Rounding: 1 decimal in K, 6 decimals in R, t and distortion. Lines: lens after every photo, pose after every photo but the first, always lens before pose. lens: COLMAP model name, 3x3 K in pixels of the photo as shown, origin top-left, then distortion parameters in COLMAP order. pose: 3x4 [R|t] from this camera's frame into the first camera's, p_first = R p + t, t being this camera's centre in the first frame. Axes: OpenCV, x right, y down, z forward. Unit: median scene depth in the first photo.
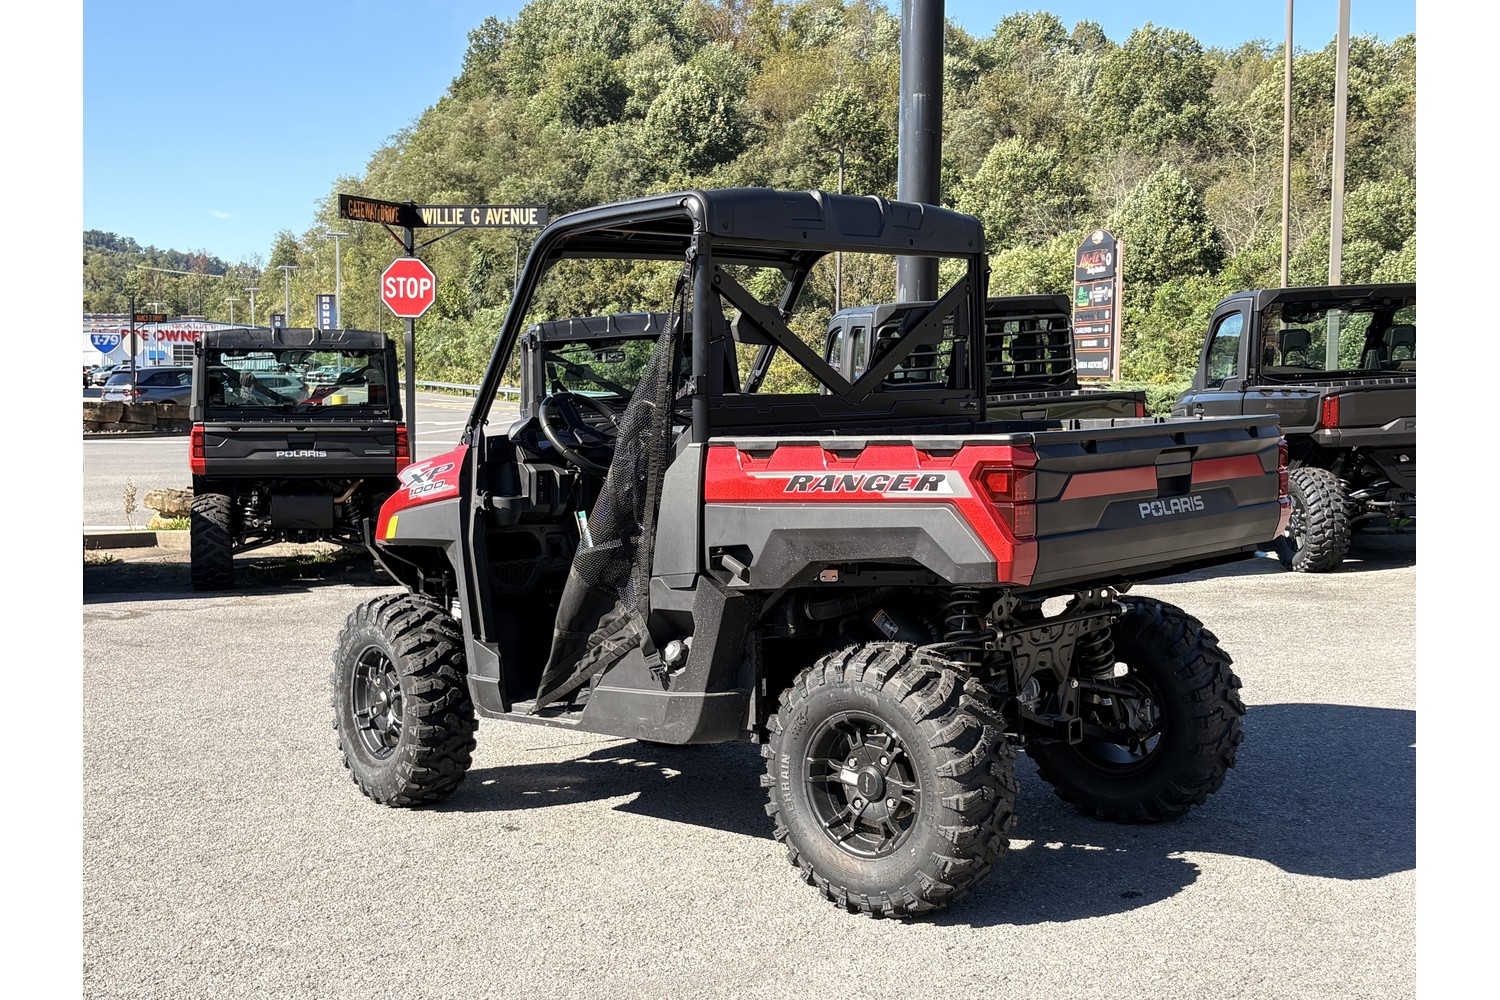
lens RADIAL K [[1843.3, 0, 750.0], [0, 1843.3, 500.0], [0, 0, 1]] dist [0.252929, -0.960925]
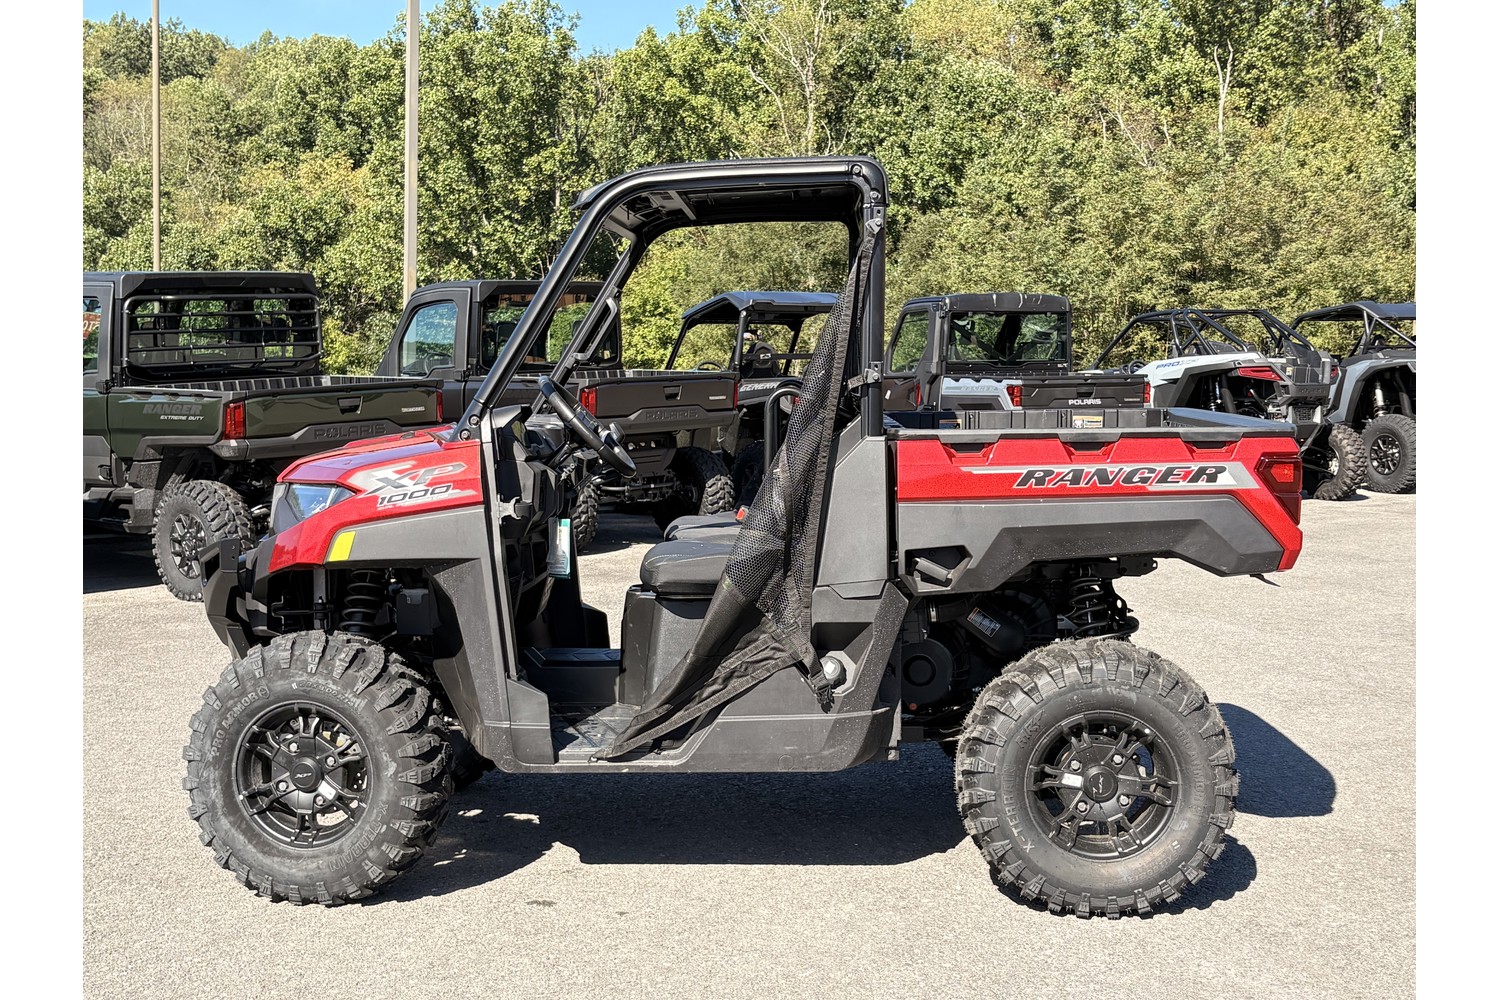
lens RADIAL K [[1843.3, 0, 750.0], [0, 1843.3, 500.0], [0, 0, 1]] dist [0.252929, -0.960925]
pose [[0.764718, -0.029918, 0.643670, -0.689859], [0.023252, 0.999552, 0.018835, -0.018922], [-0.643945, 0.000563, 0.765072, 0.360291]]
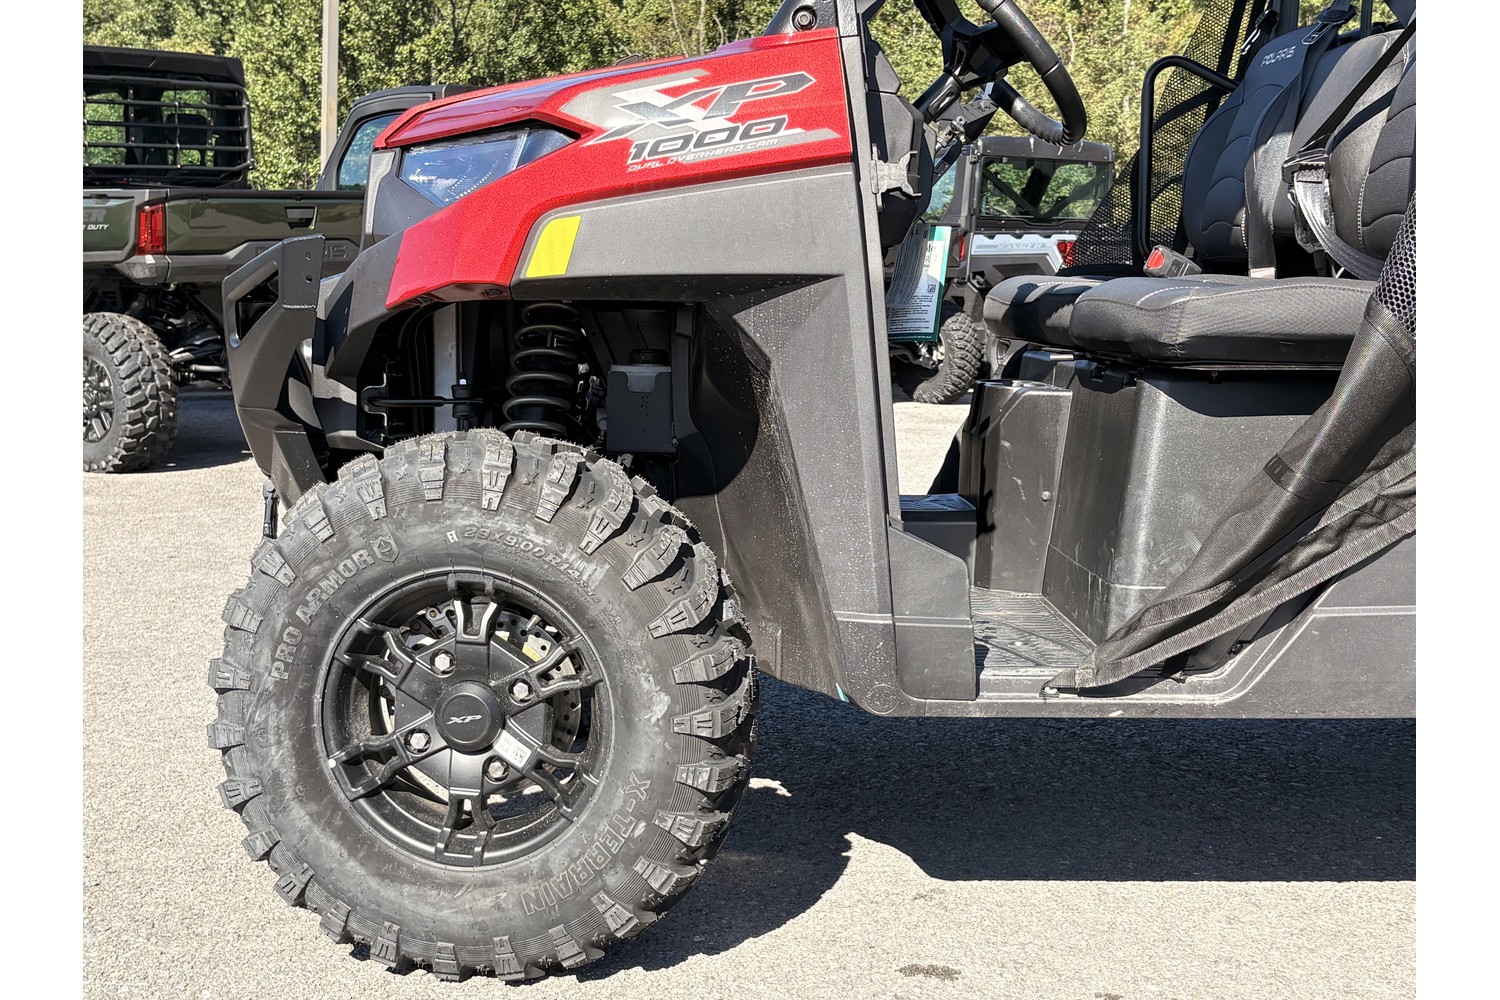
lens RADIAL K [[1843.3, 0, 750.0], [0, 1843.3, 500.0], [0, 0, 1]] dist [0.252929, -0.960925]
pose [[0.715955, -0.052295, 0.696185, -0.522285], [0.011467, 0.997937, 0.063169, 0.051806], [-0.698053, -0.037242, 0.715077, 0.863353]]
